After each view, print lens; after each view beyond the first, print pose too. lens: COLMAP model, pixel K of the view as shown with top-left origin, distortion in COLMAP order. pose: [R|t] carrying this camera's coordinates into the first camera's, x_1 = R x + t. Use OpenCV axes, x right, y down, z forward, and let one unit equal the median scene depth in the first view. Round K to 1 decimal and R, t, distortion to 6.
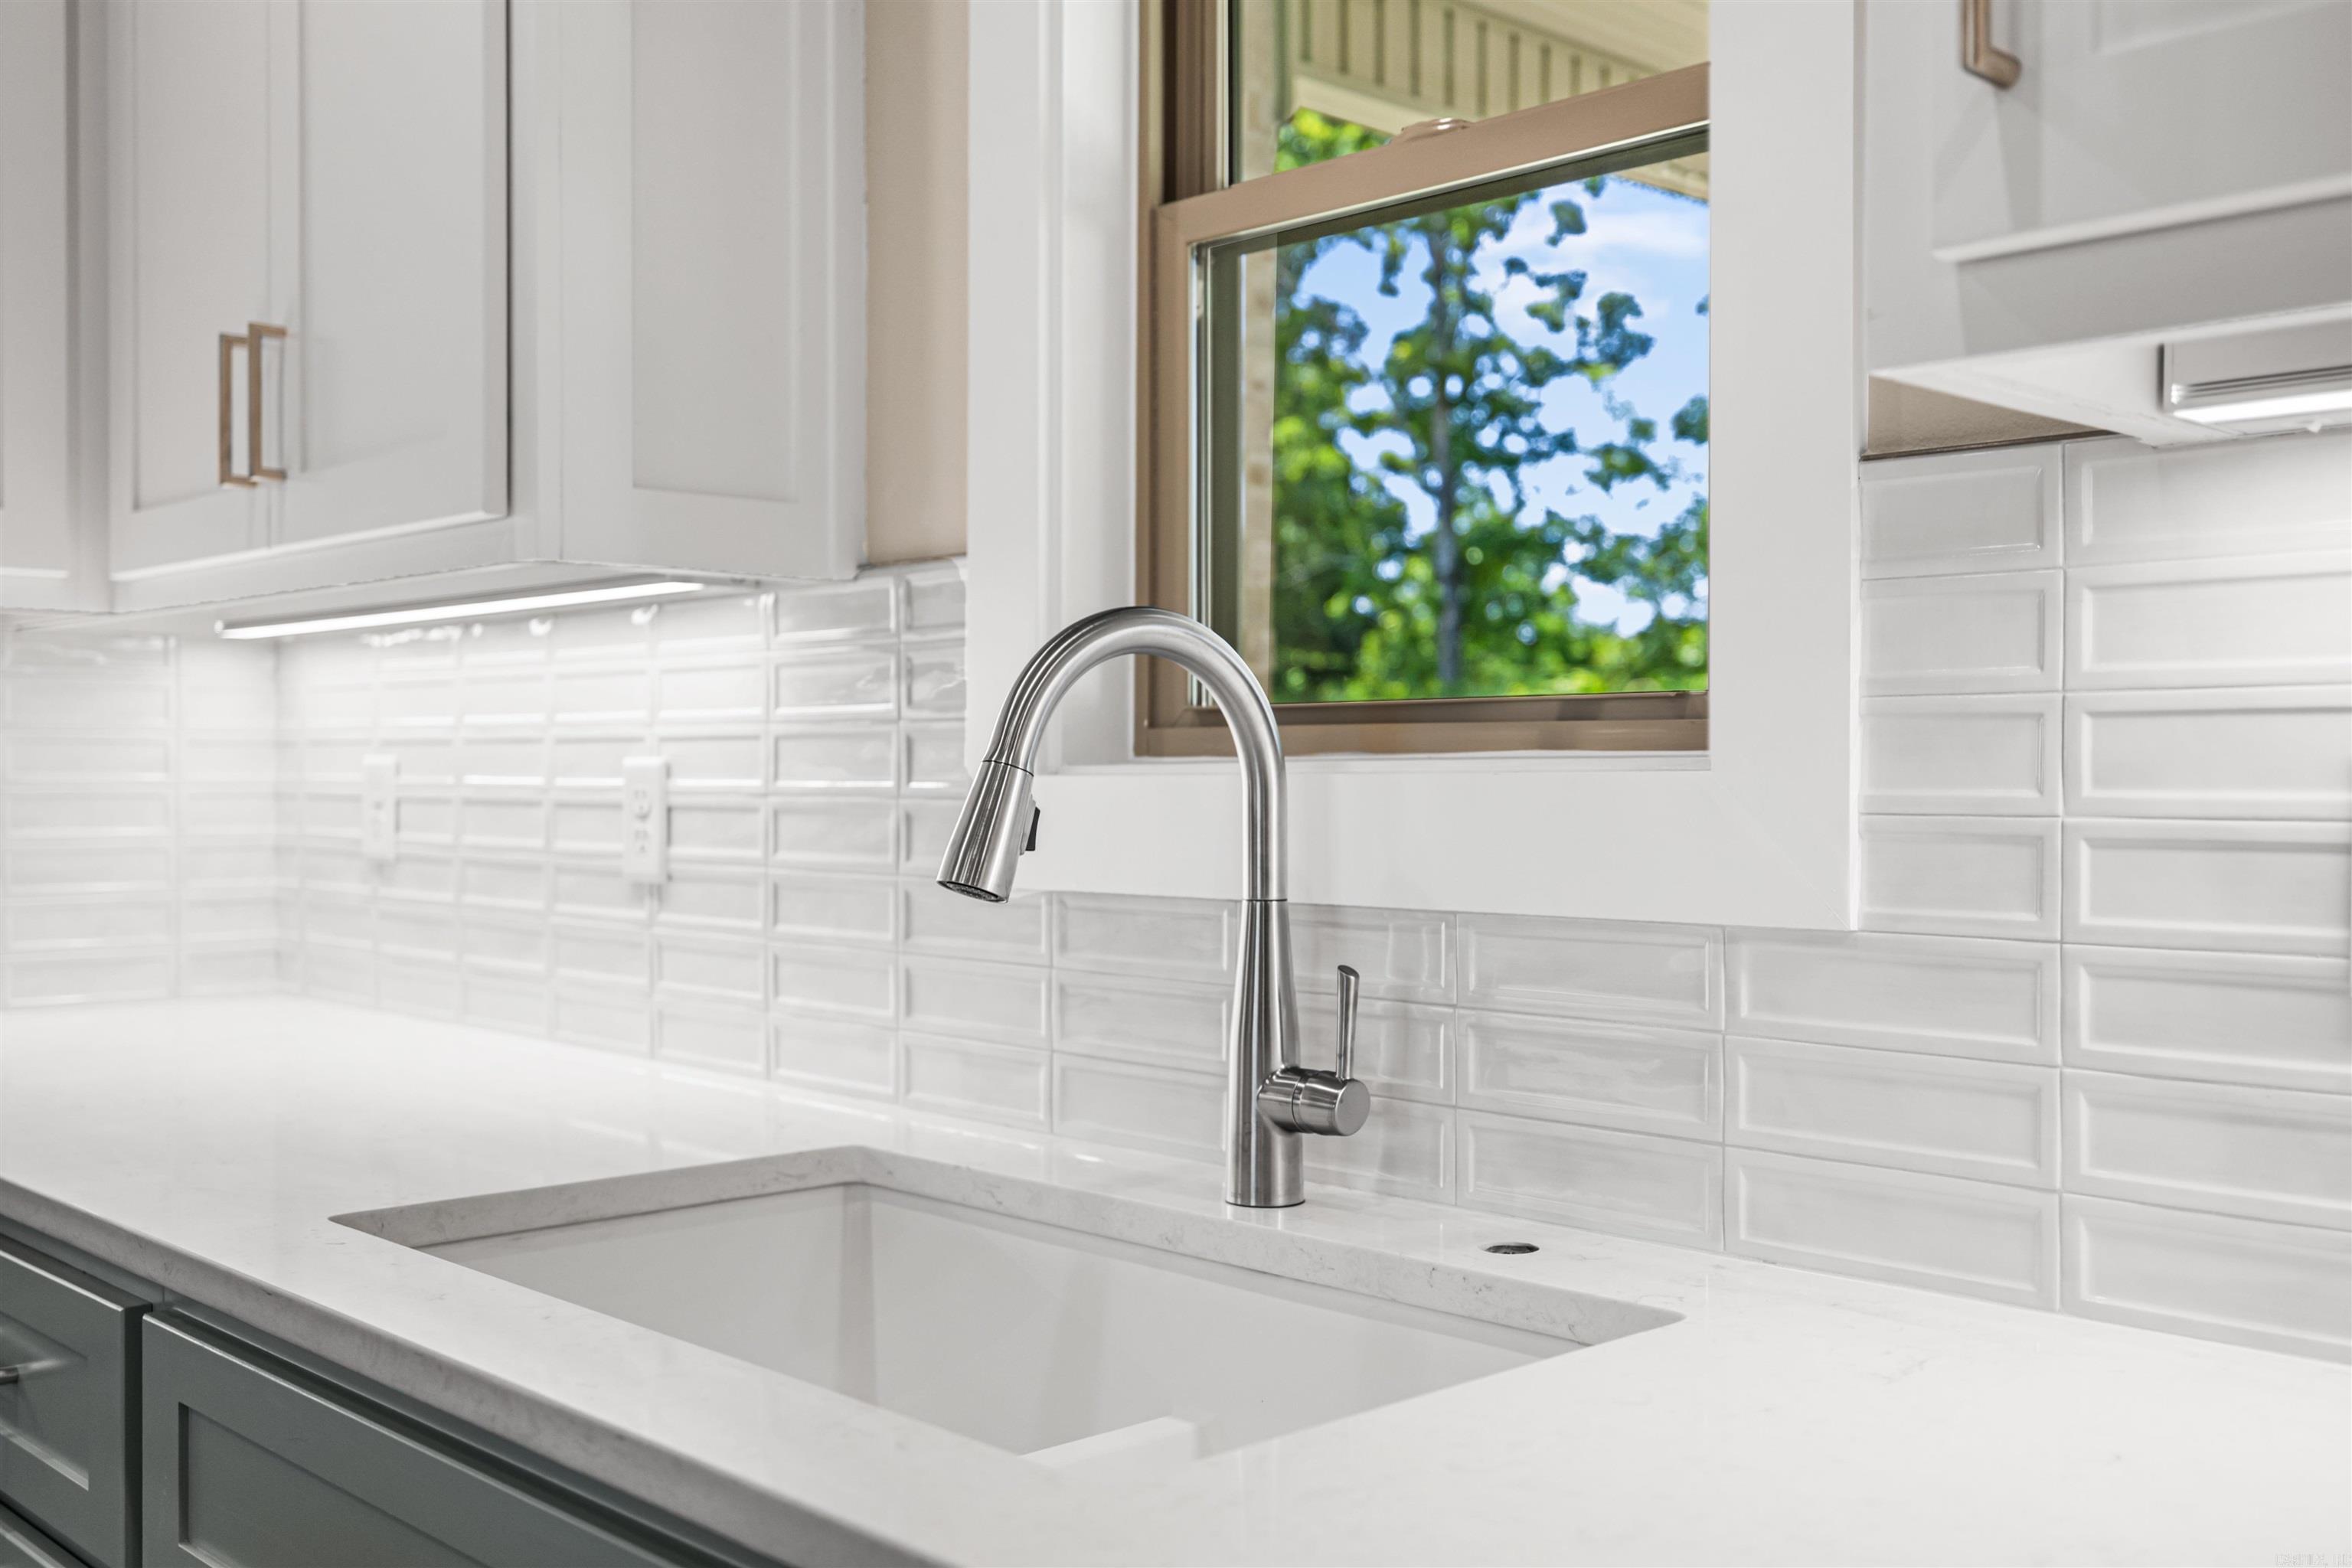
lens RADIAL K [[2228.6, 0, 1171.0], [0, 2228.6, 785.1], [0, 0, 1]] dist [-0.010949, 0.000000]
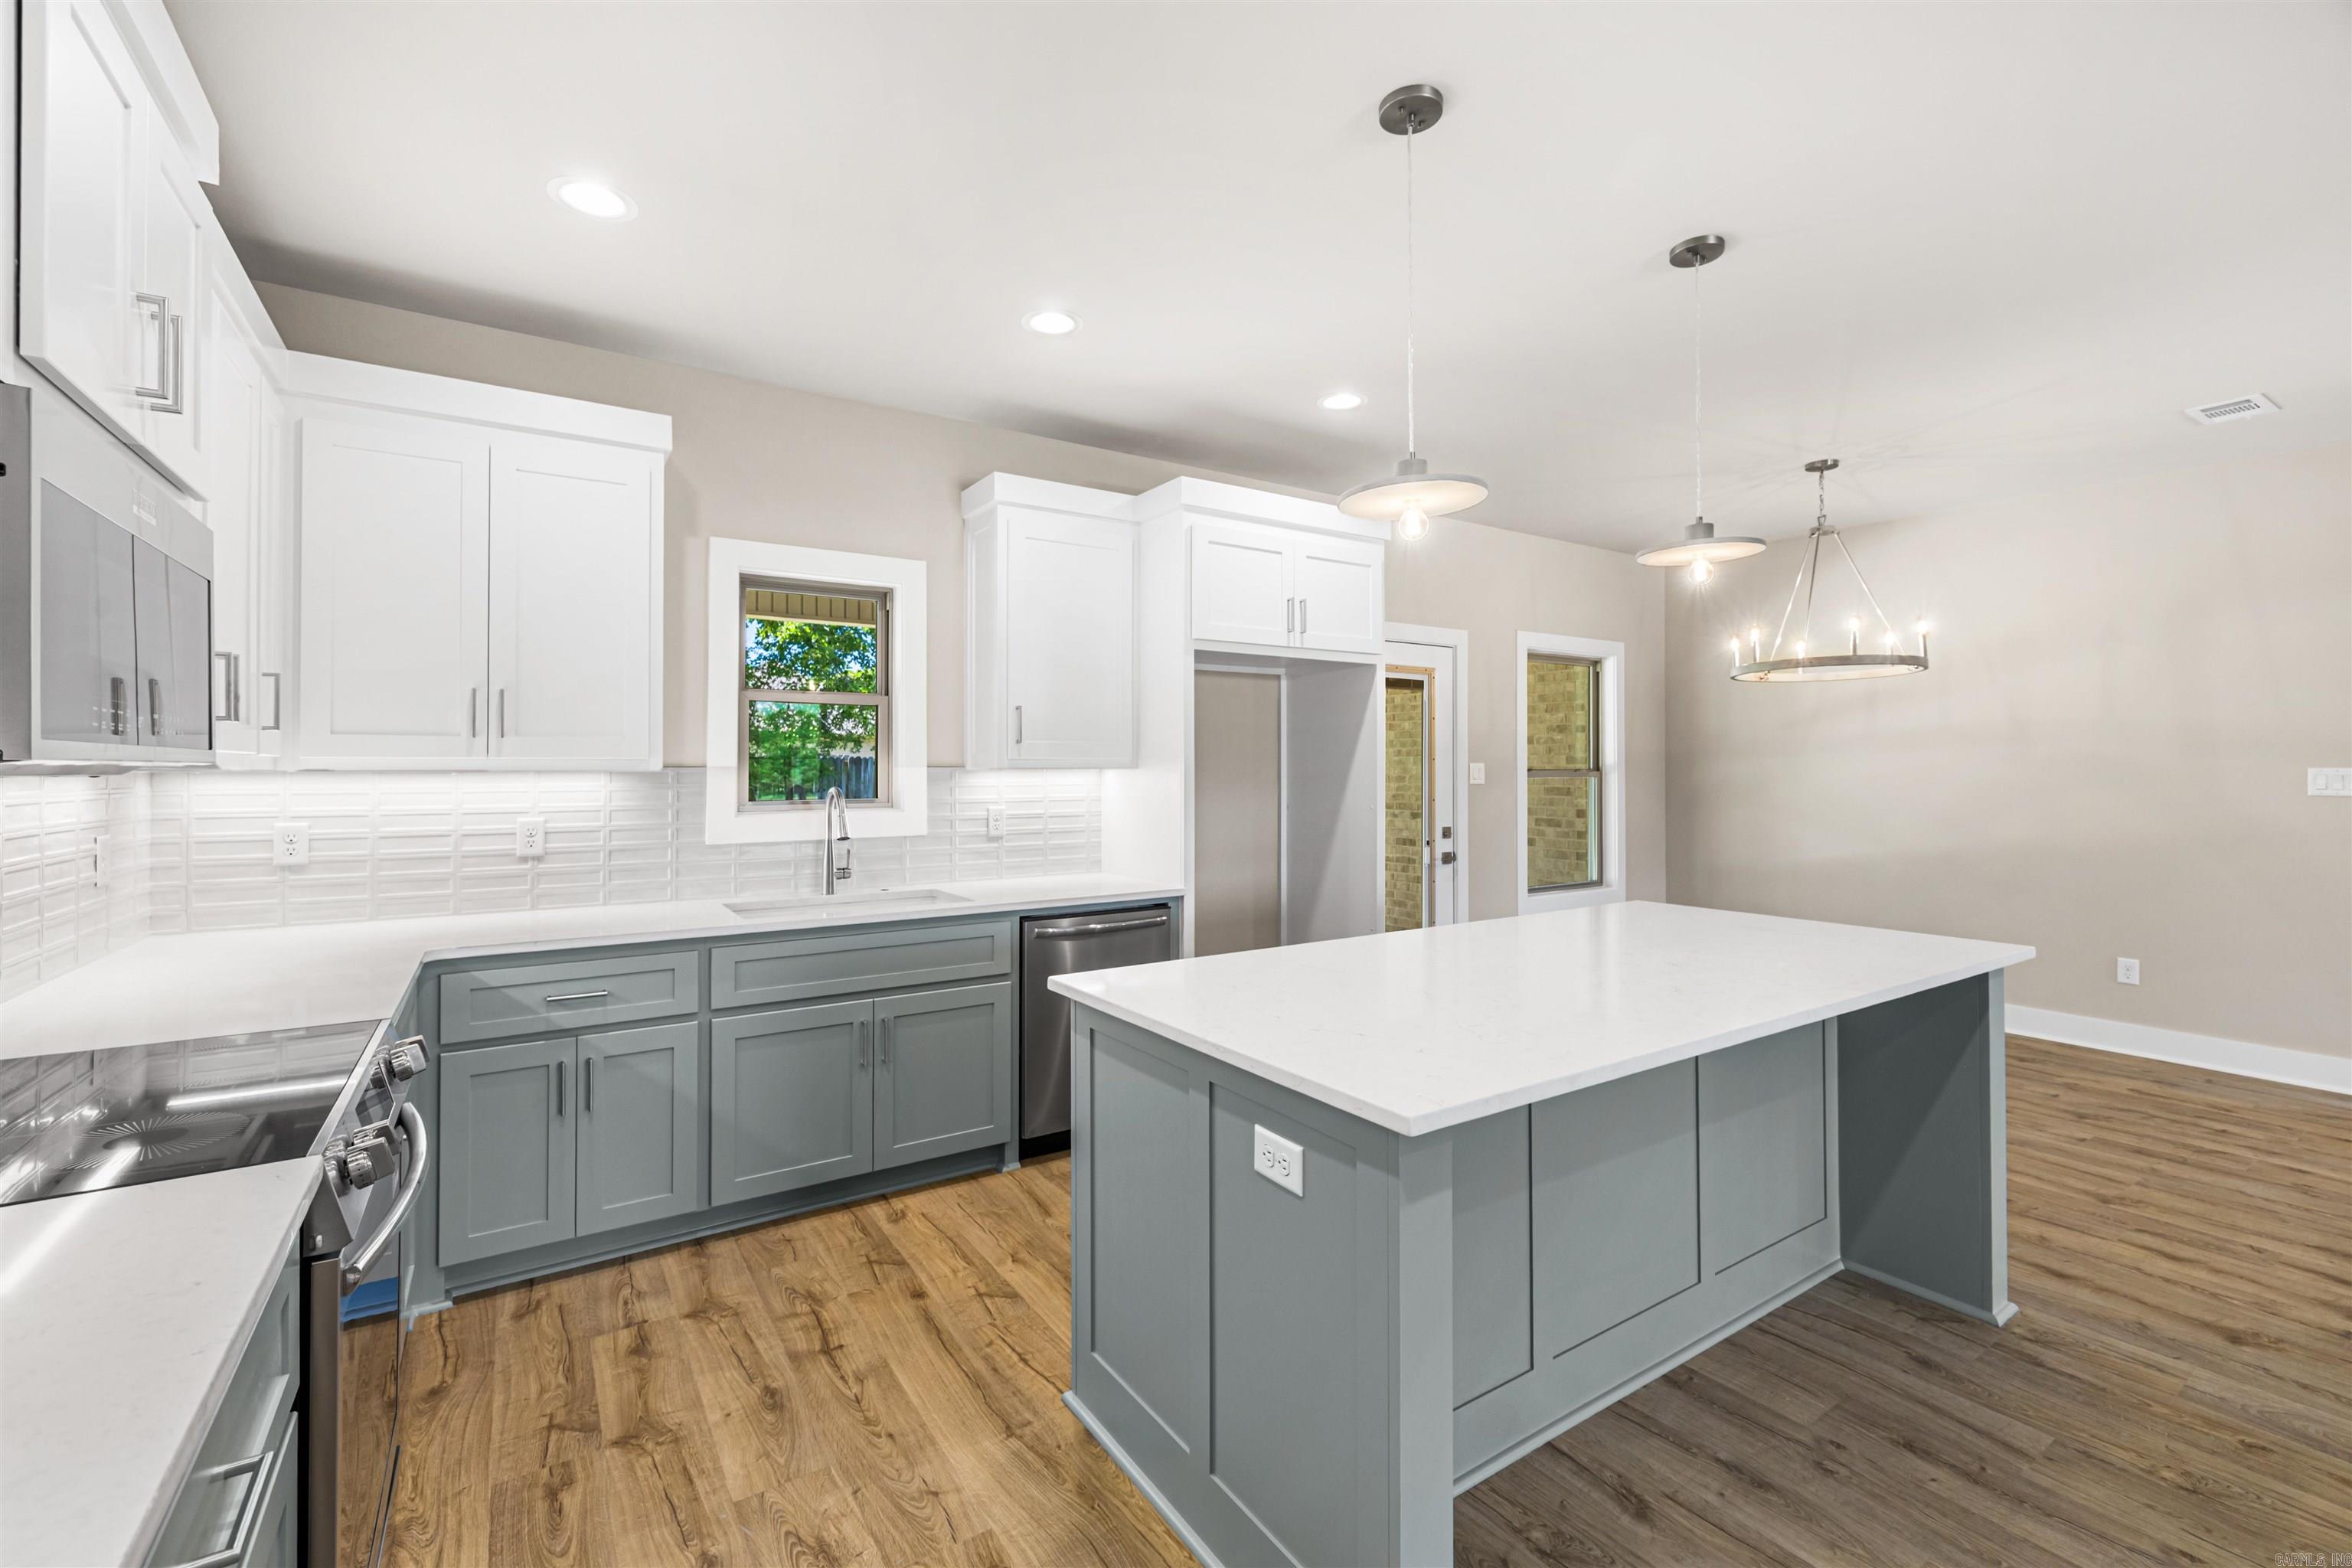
lens RADIAL K [[997.9, 0, 1193.1], [0, 997.9, 758.9], [0, 0, 1]] dist [0.001918, -0.000009]
pose [[0.160722, 0.004992, 0.986987, -1.729350], [0.003738, 0.999977, -0.005666, -0.098906], [-0.986993, 0.004600, 0.160699, -0.218743]]
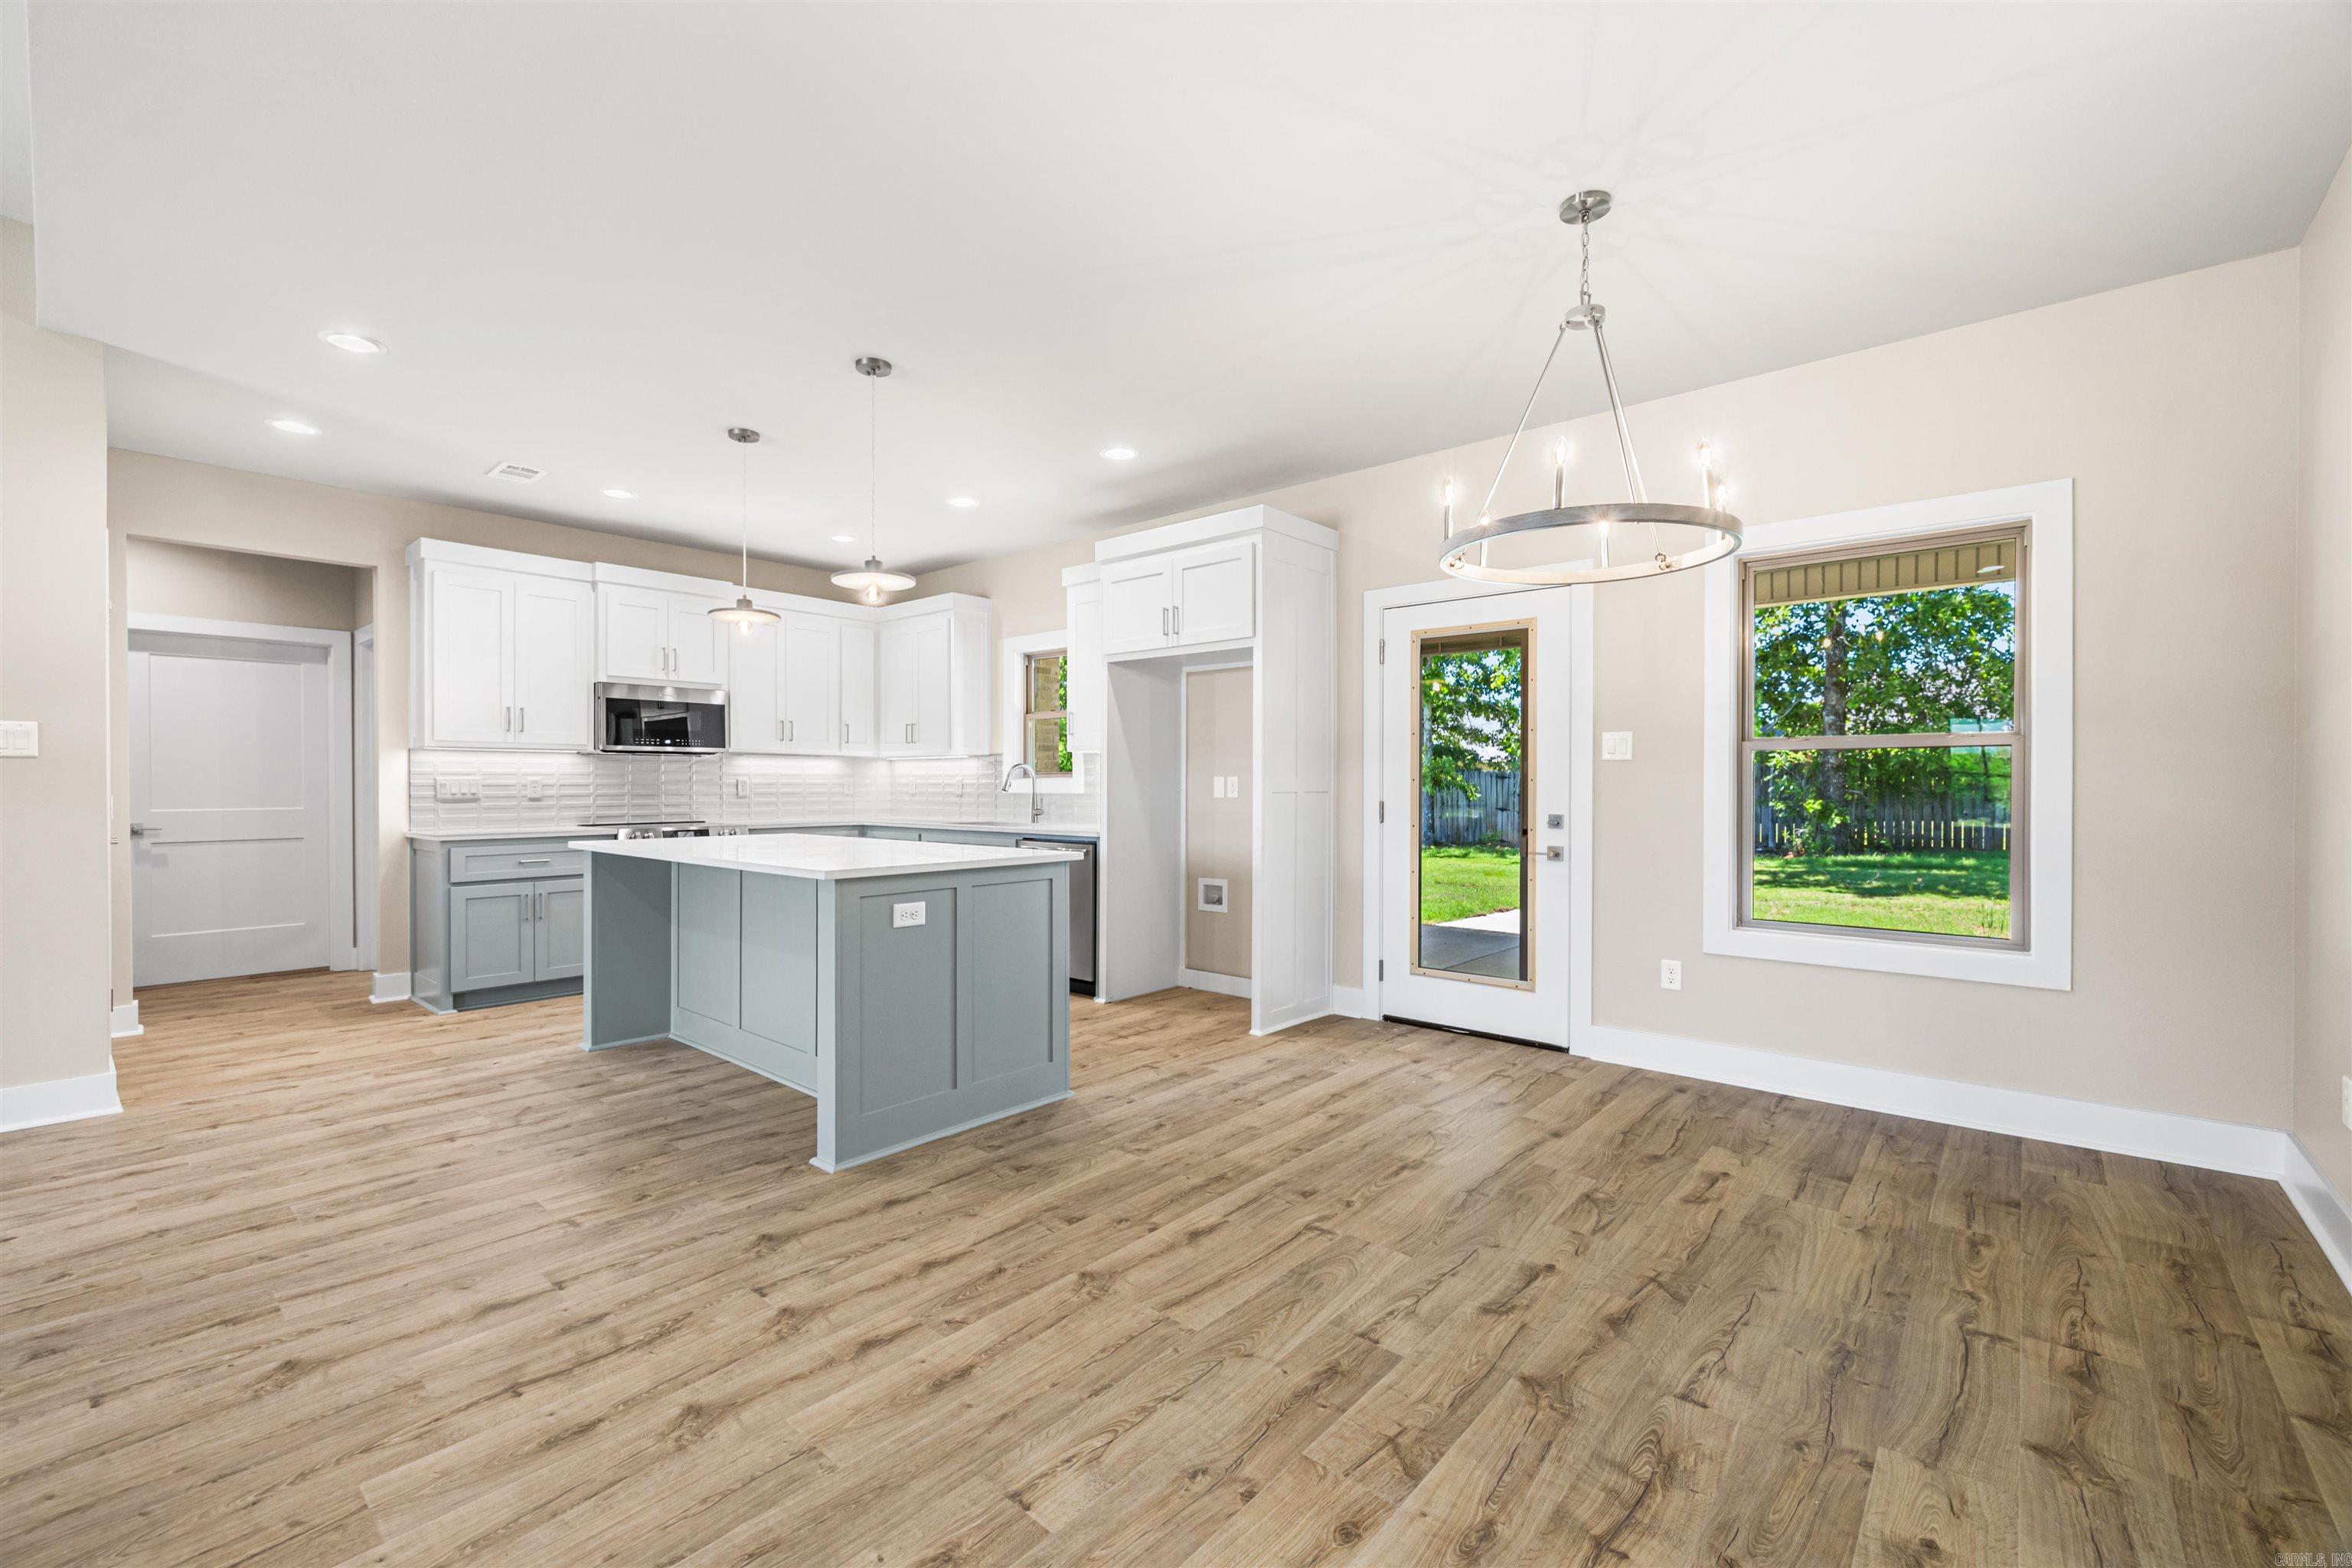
lens RADIAL K [[997.9, 0, 1149.5], [0, 997.9, 788.1], [0, 0, 1]] dist [0.001918, -0.000009]
pose [[0.996778, -0.006531, 0.079940, 0.155542], [0.006321, 0.999976, 0.002880, 0.016601], [-0.079957, -0.002365, 0.996796, -2.723296]]
